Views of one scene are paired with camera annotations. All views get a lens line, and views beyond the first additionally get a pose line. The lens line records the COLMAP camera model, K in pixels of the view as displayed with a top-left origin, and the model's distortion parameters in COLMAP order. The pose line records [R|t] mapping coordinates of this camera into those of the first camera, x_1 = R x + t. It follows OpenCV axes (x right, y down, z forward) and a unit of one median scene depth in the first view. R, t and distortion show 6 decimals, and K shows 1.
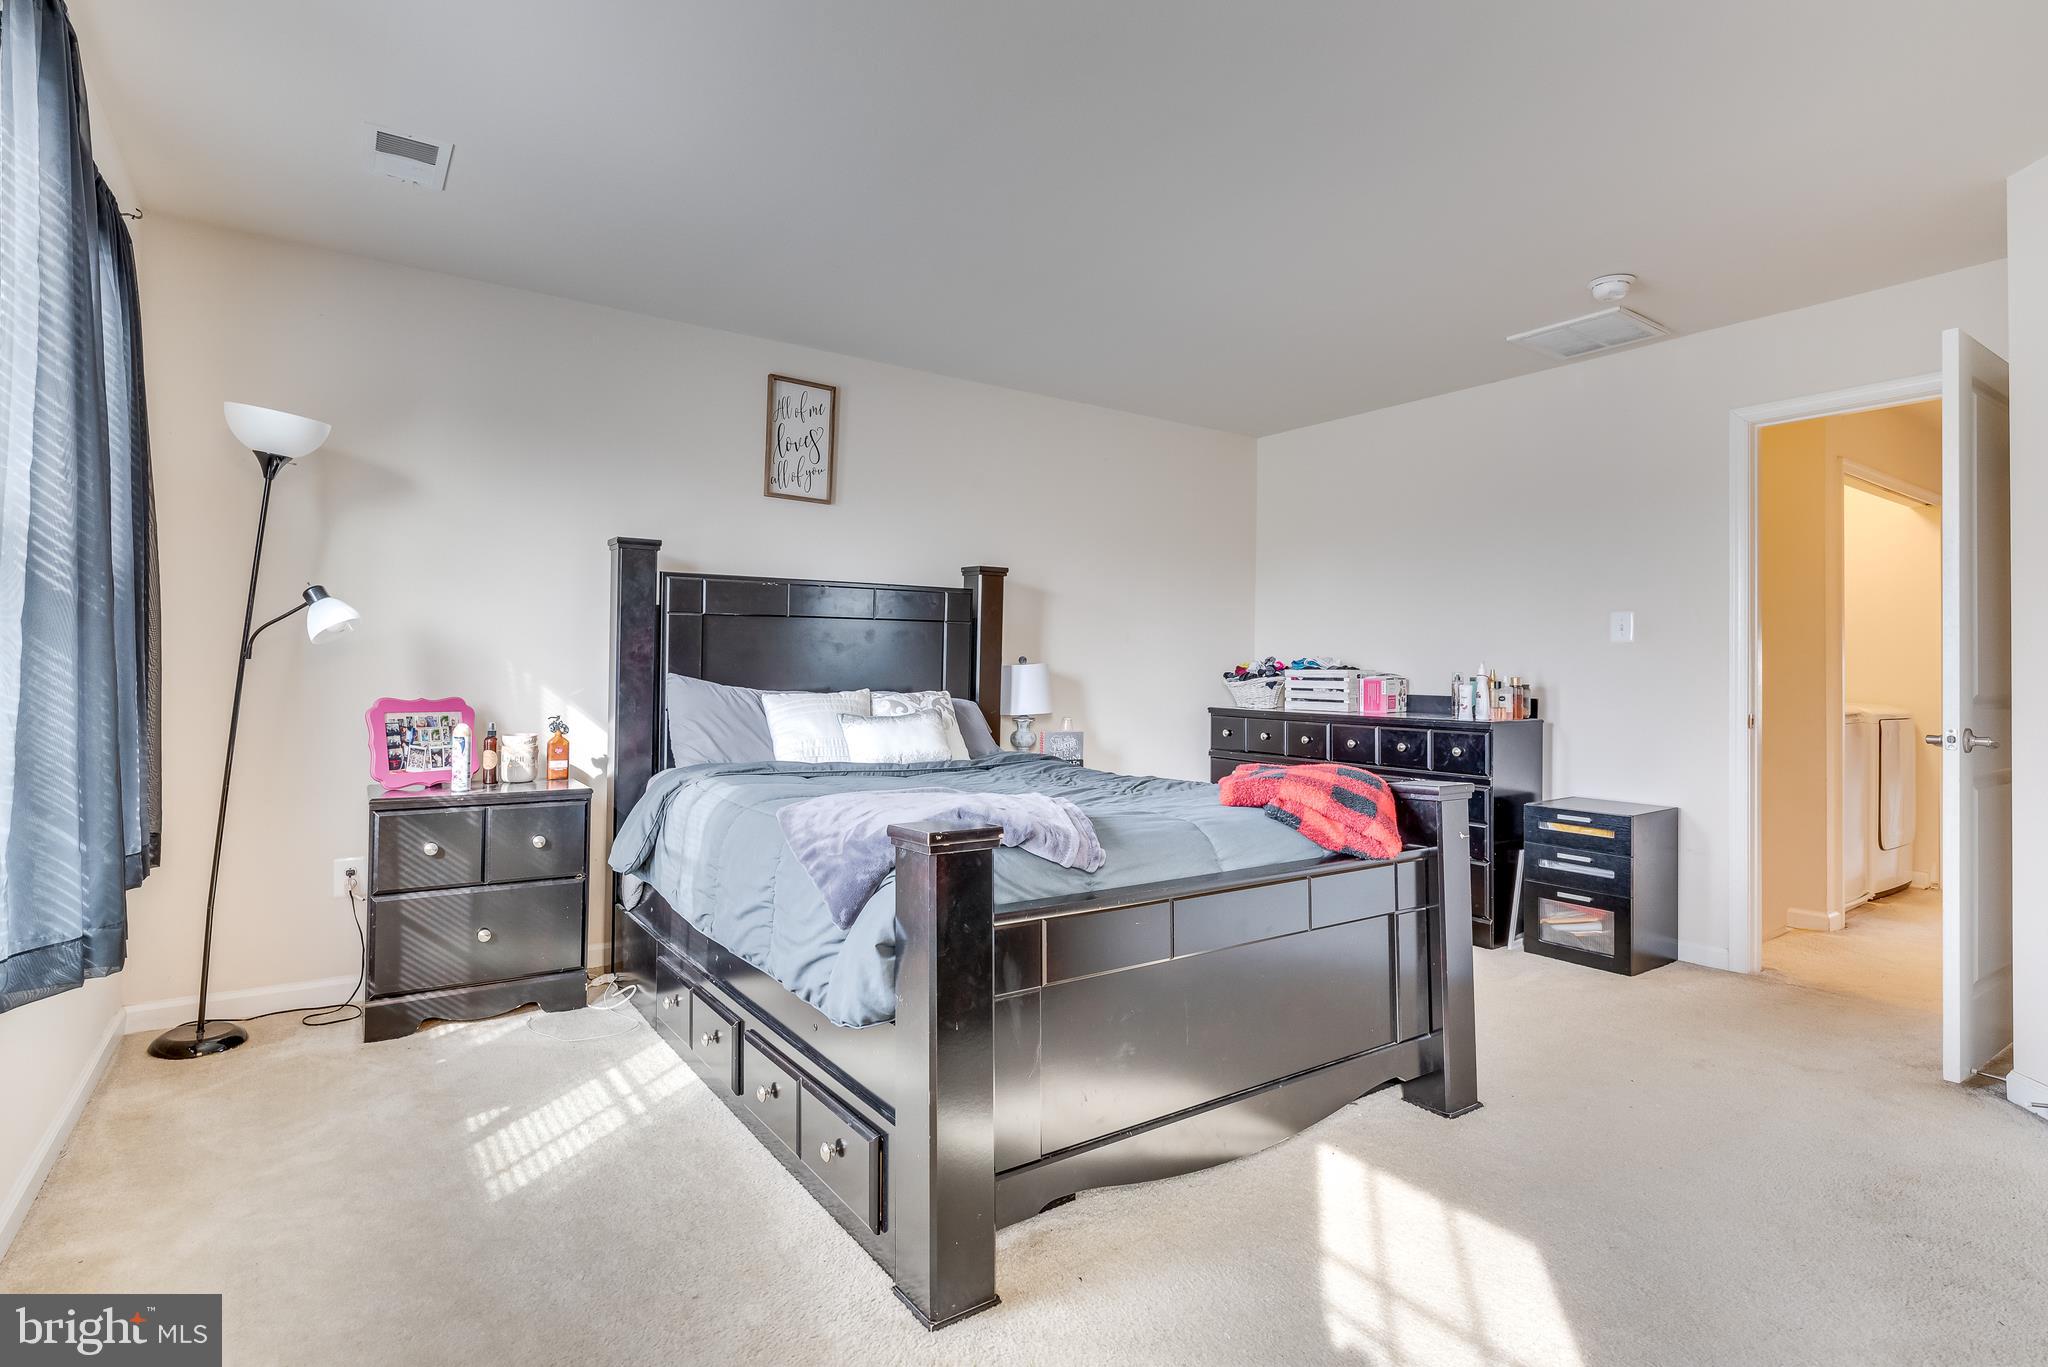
lens RADIAL K [[1002.0, 0, 1009.5], [0, 1002.0, 667.1], [0, 0, 1]] dist [-0.003319, -0.000407]
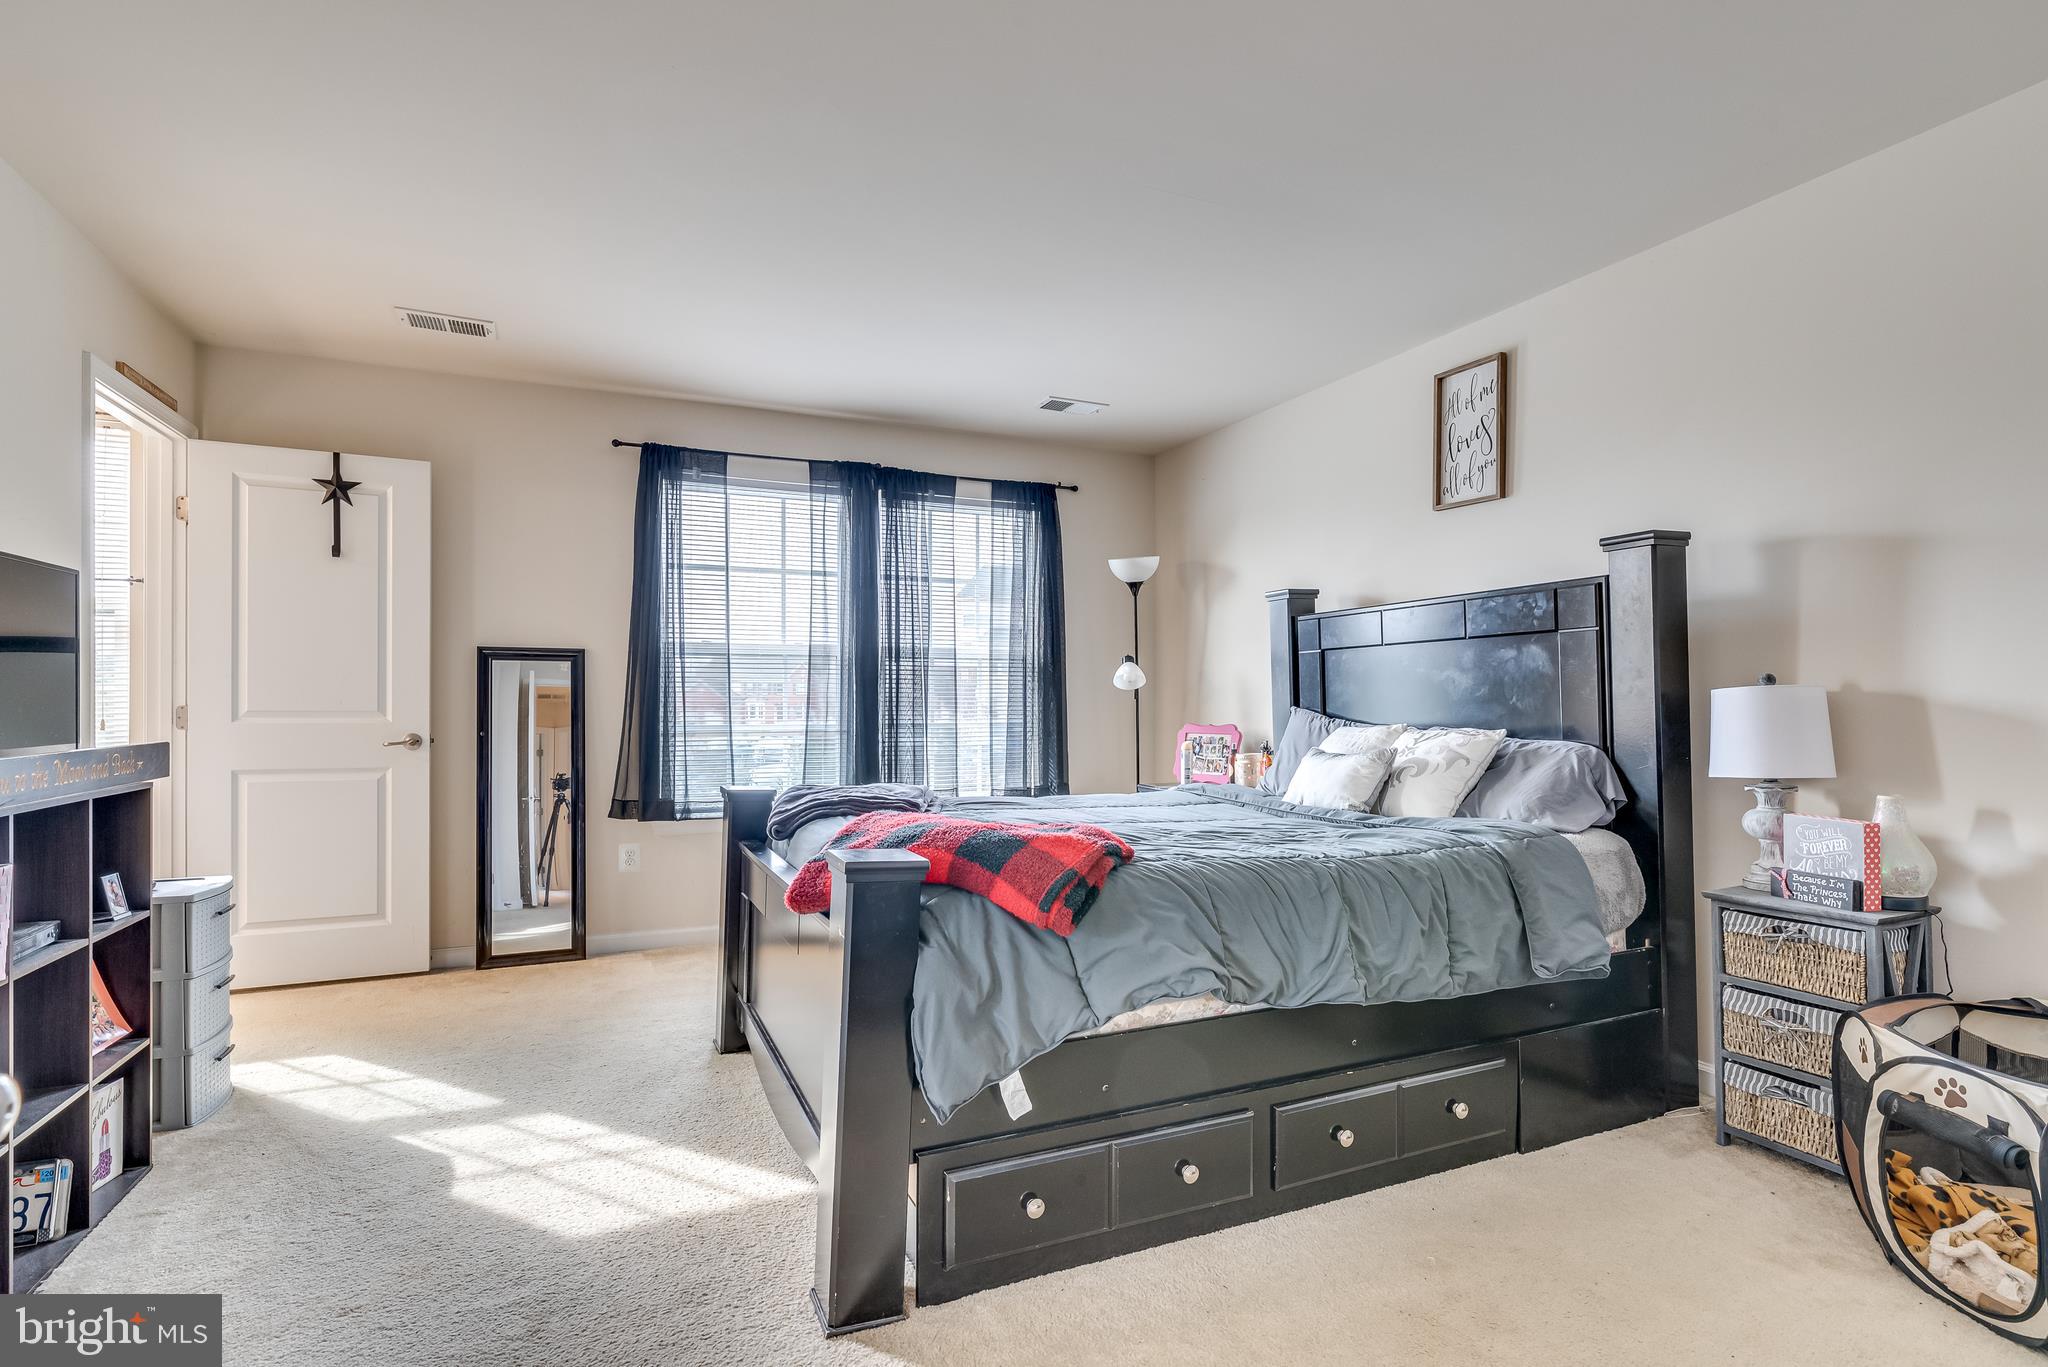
lens RADIAL K [[1002.0, 0, 1009.5], [0, 1002.0, 667.1], [0, 0, 1]] dist [-0.003319, -0.000407]
pose [[-0.196218, -0.043108, -0.979612, 0.707437], [0.003711, 0.998993, -0.044704, 0.010089], [0.980553, -0.012407, -0.195861, 0.785372]]
